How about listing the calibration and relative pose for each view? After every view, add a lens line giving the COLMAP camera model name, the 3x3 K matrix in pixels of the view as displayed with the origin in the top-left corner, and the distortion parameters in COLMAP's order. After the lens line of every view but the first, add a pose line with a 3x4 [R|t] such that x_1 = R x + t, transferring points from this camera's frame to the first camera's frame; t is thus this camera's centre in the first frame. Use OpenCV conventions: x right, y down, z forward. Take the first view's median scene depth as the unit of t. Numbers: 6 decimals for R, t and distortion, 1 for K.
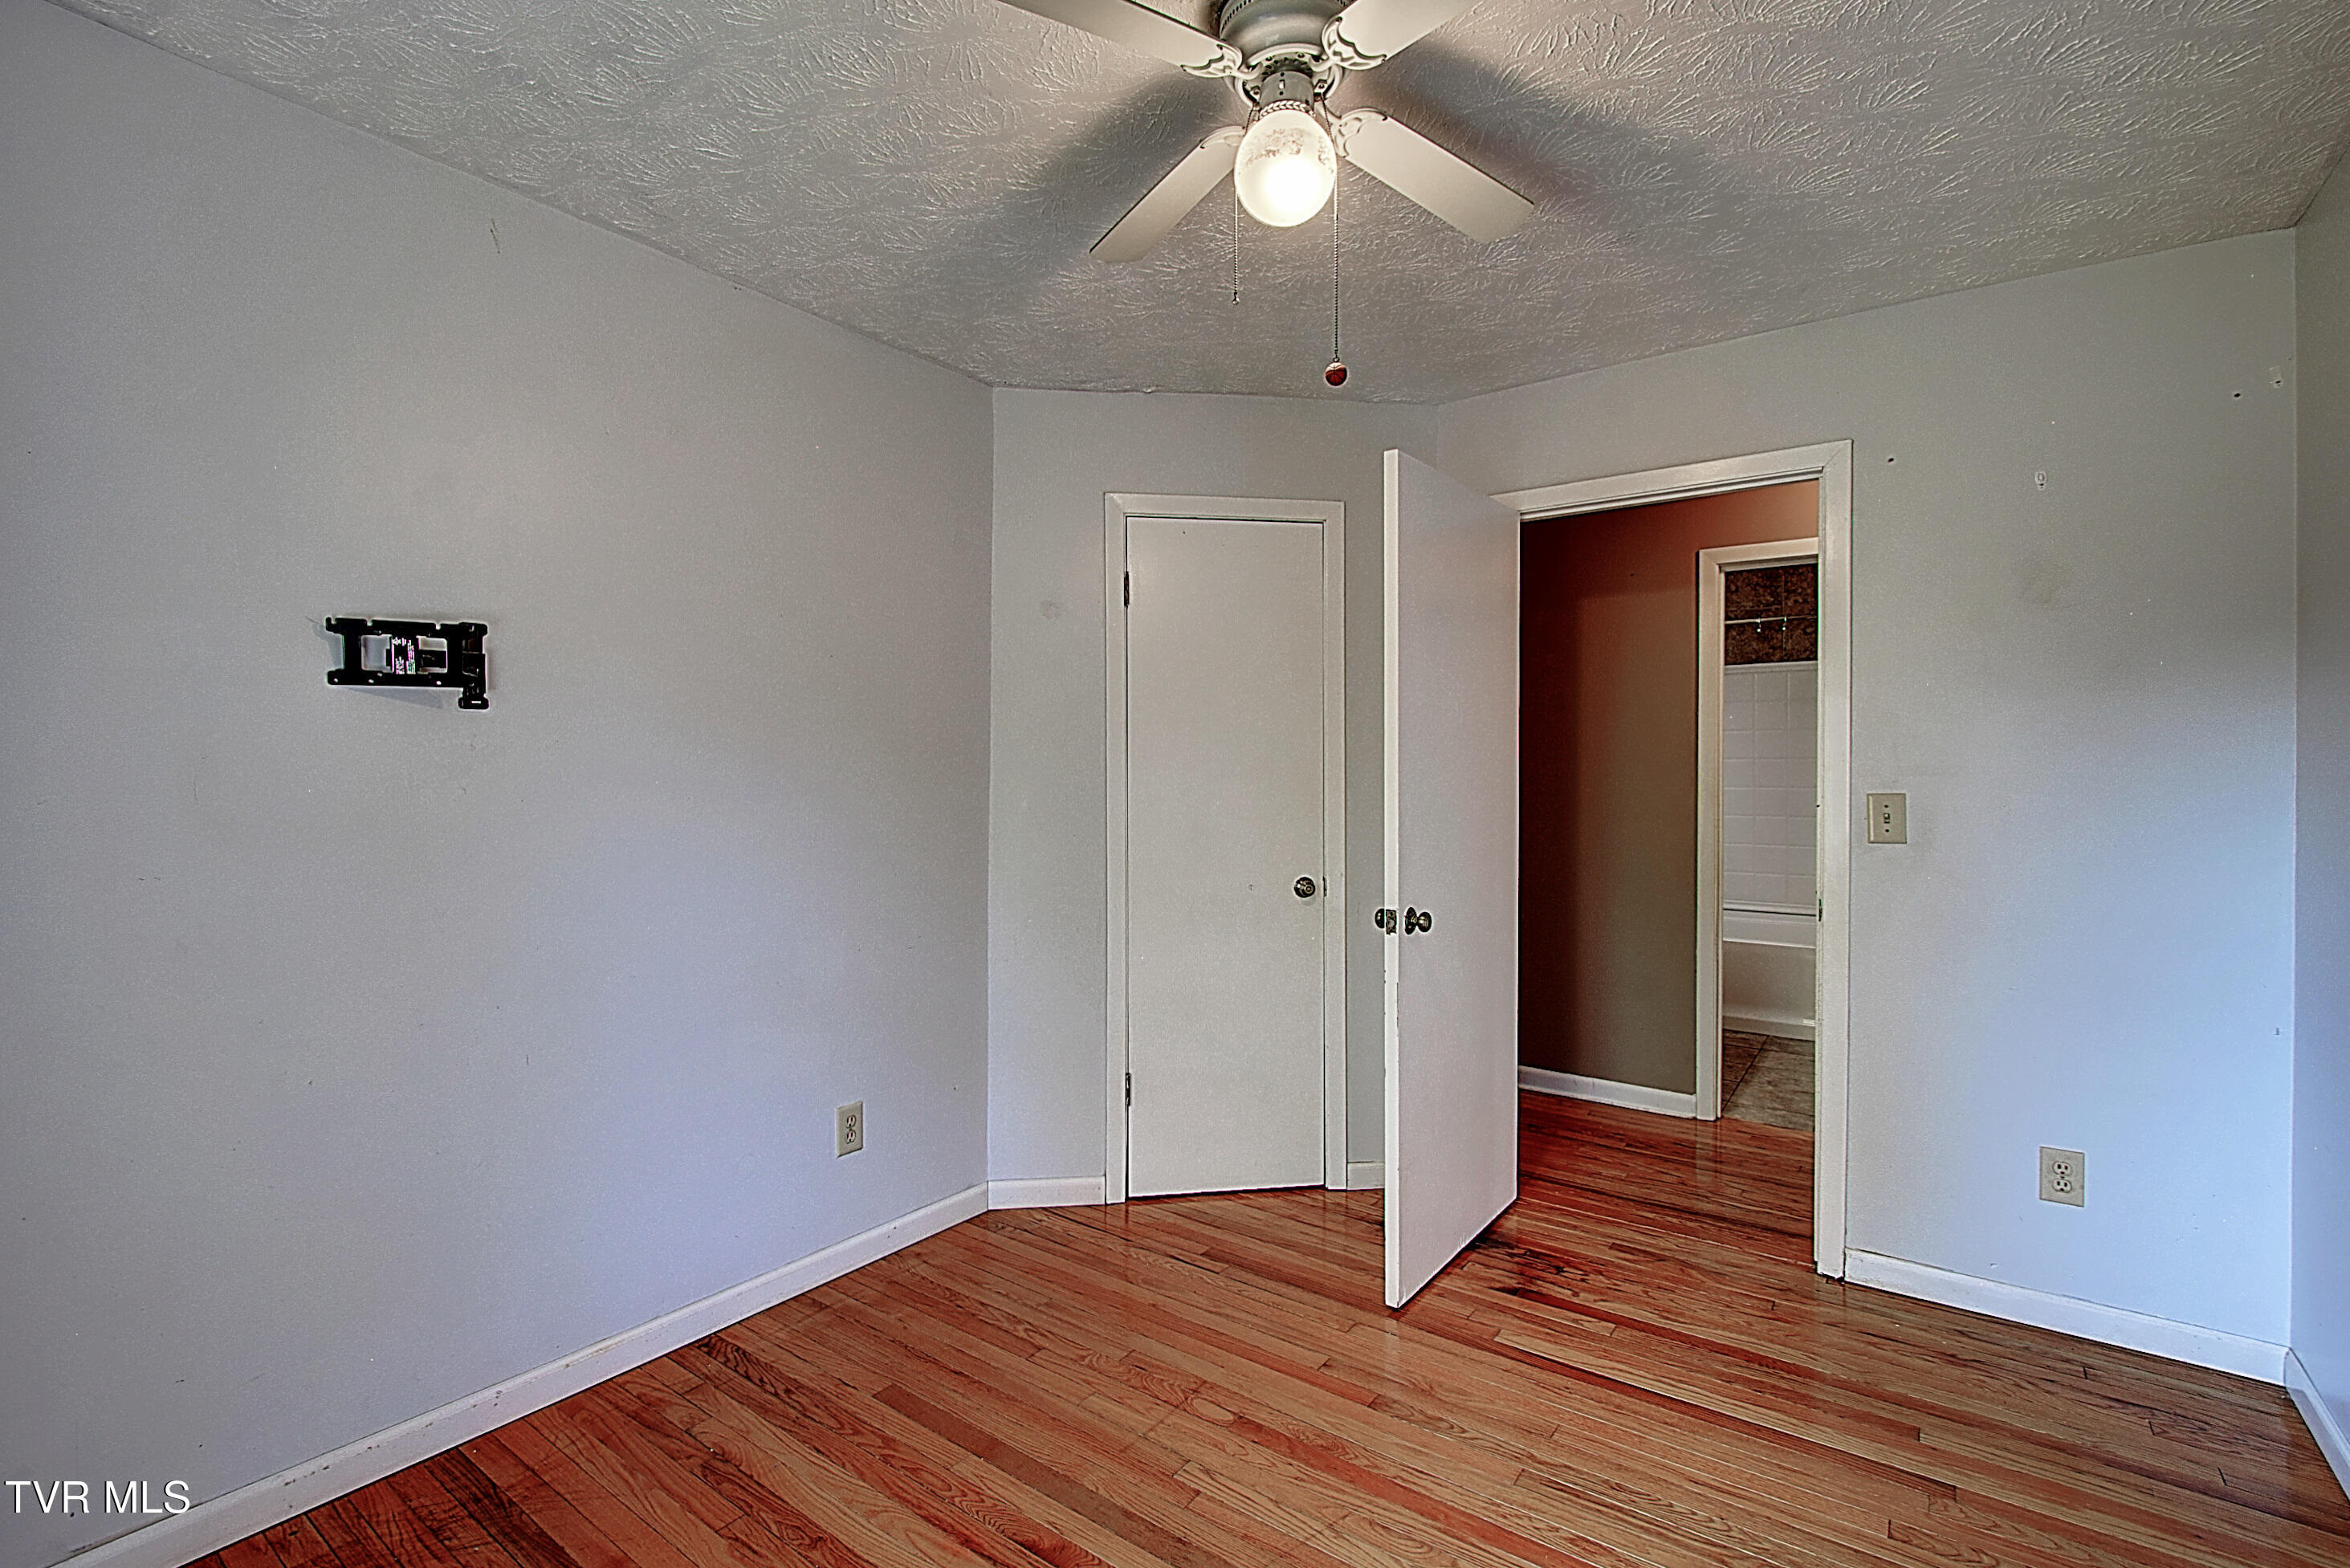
lens RADIAL K [[1043.4, 0, 1171.8], [0, 1043.4, 778.9], [0, 0, 1]] dist [0.000565, -0.007137]
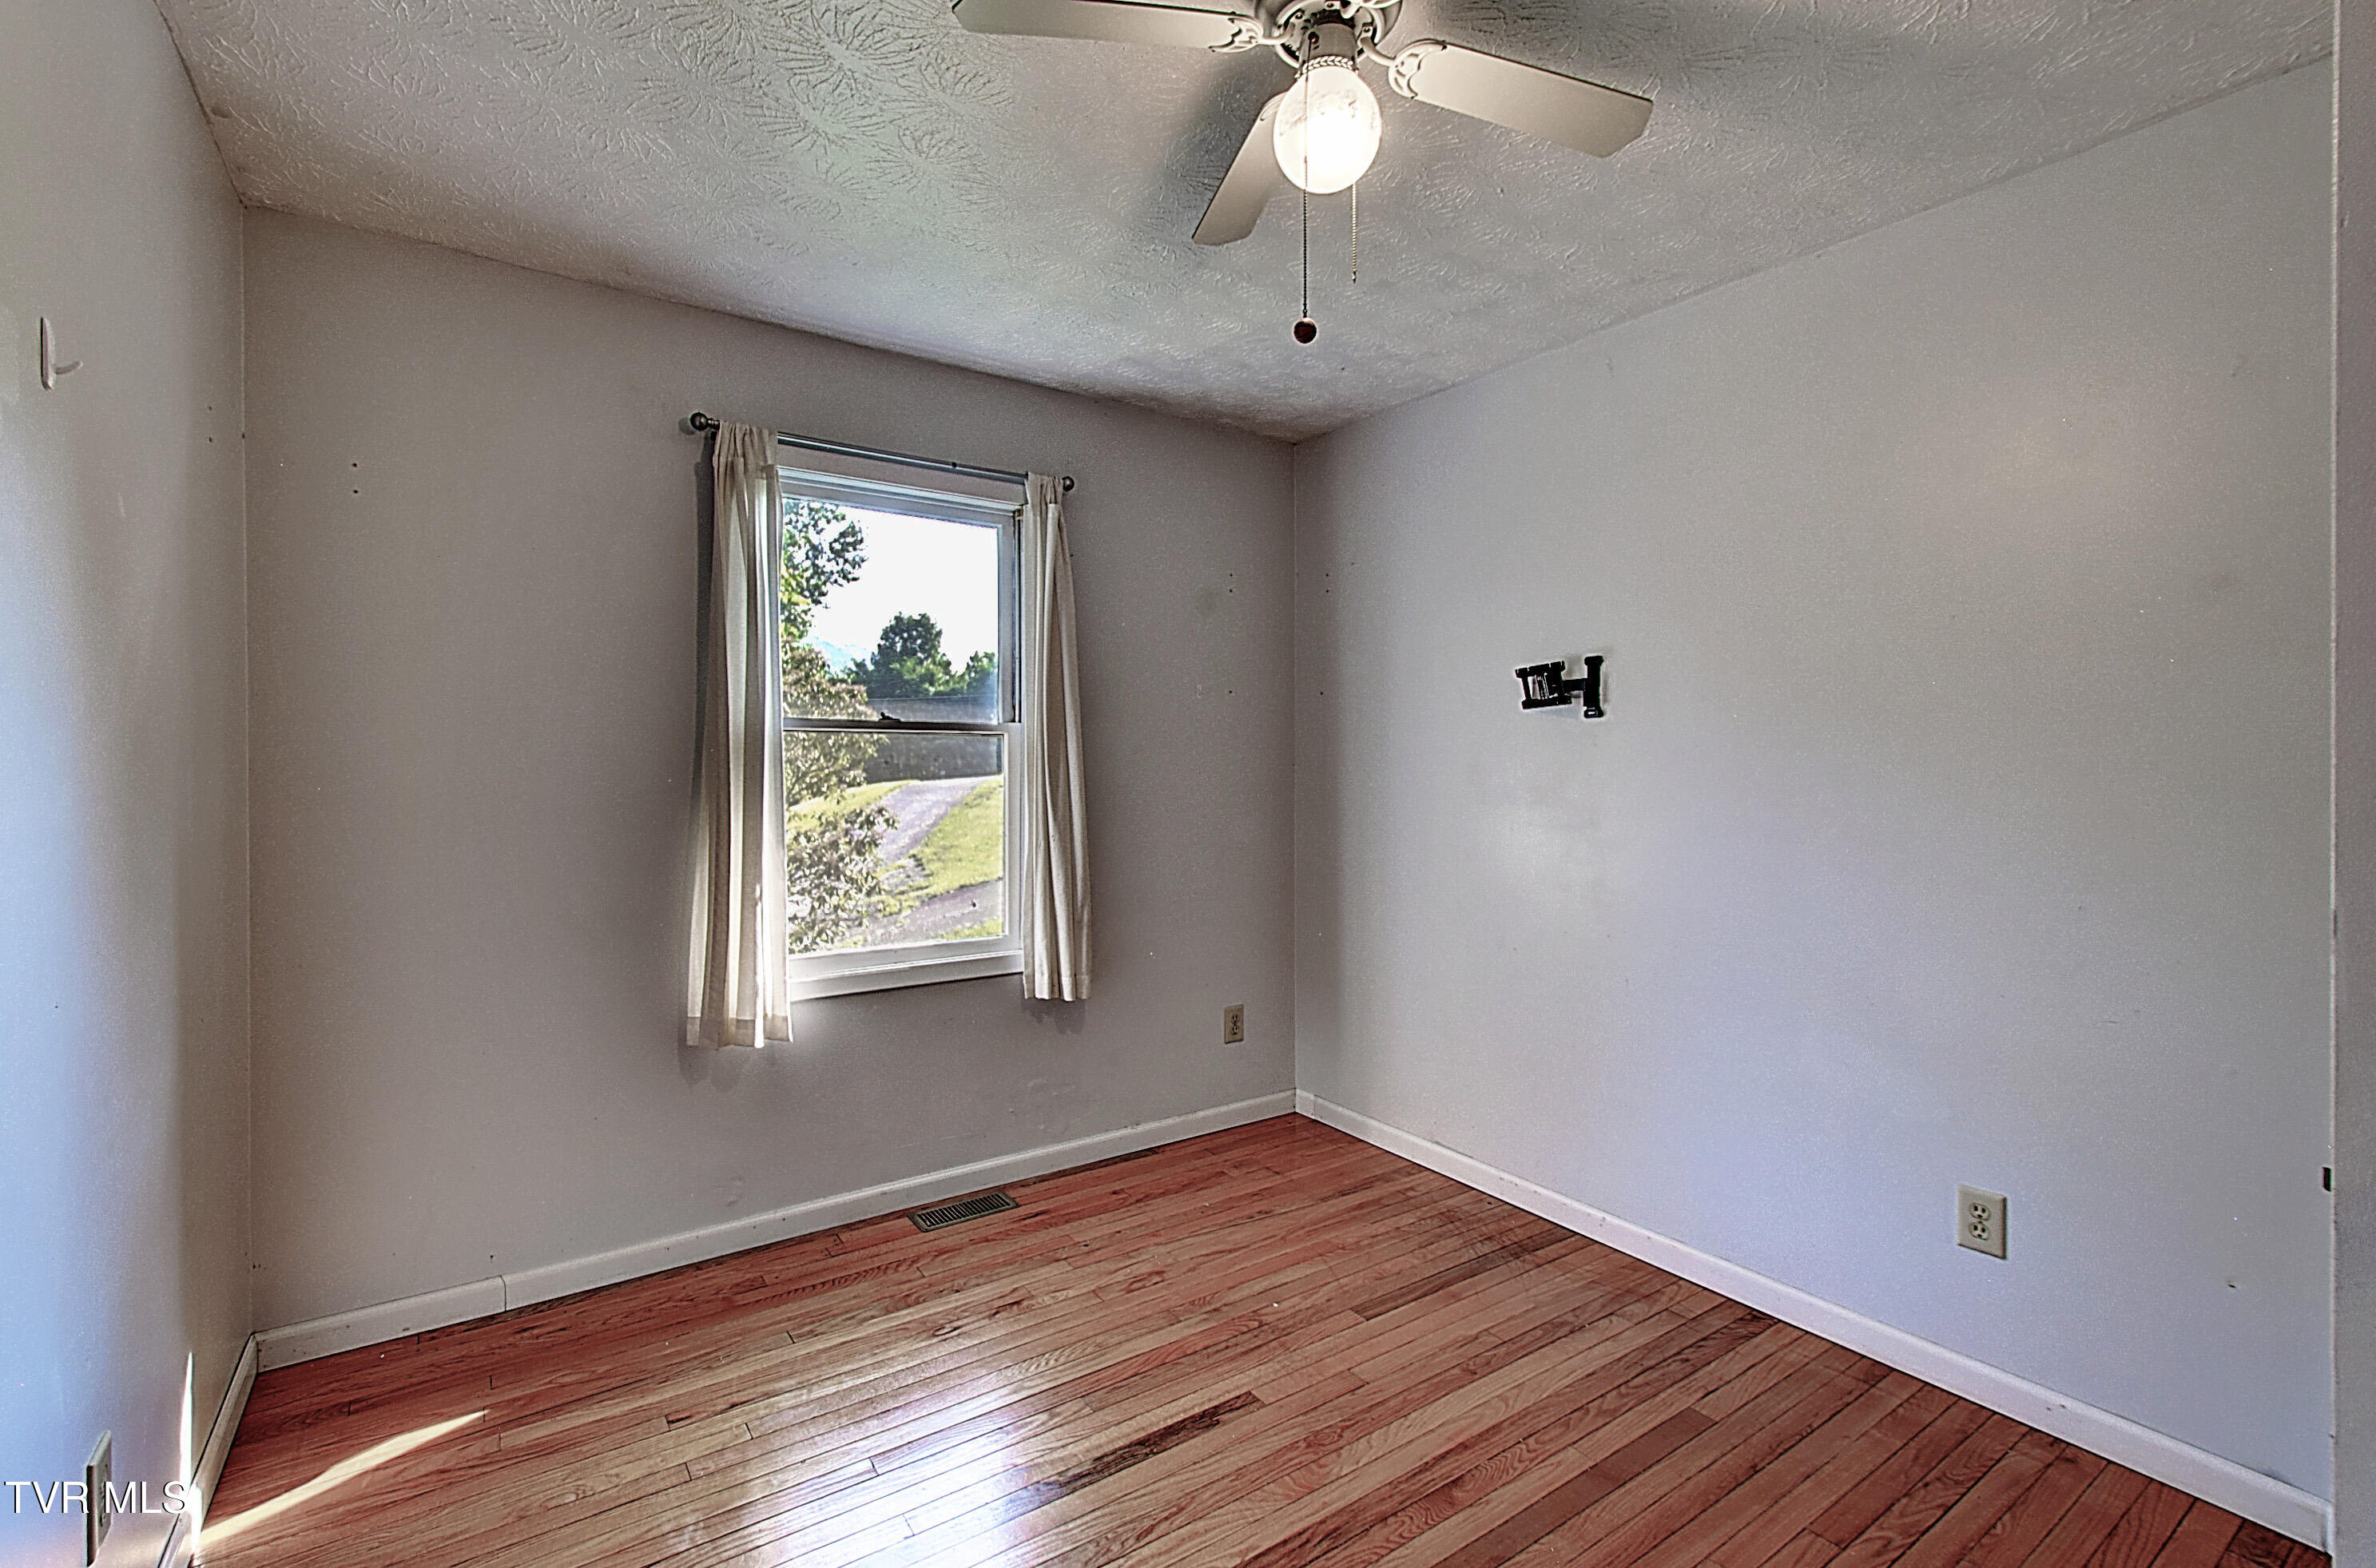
lens RADIAL K [[1054.9, 0, 1173.9], [0, 1054.9, 771.5], [0, 0, 1]] dist [0.000565, -0.007137]
pose [[-0.336166, 0.005892, -0.941784, 0.844080], [-0.005207, 0.999954, 0.008115, -0.003152], [0.941789, 0.007631, -0.336119, 0.934921]]
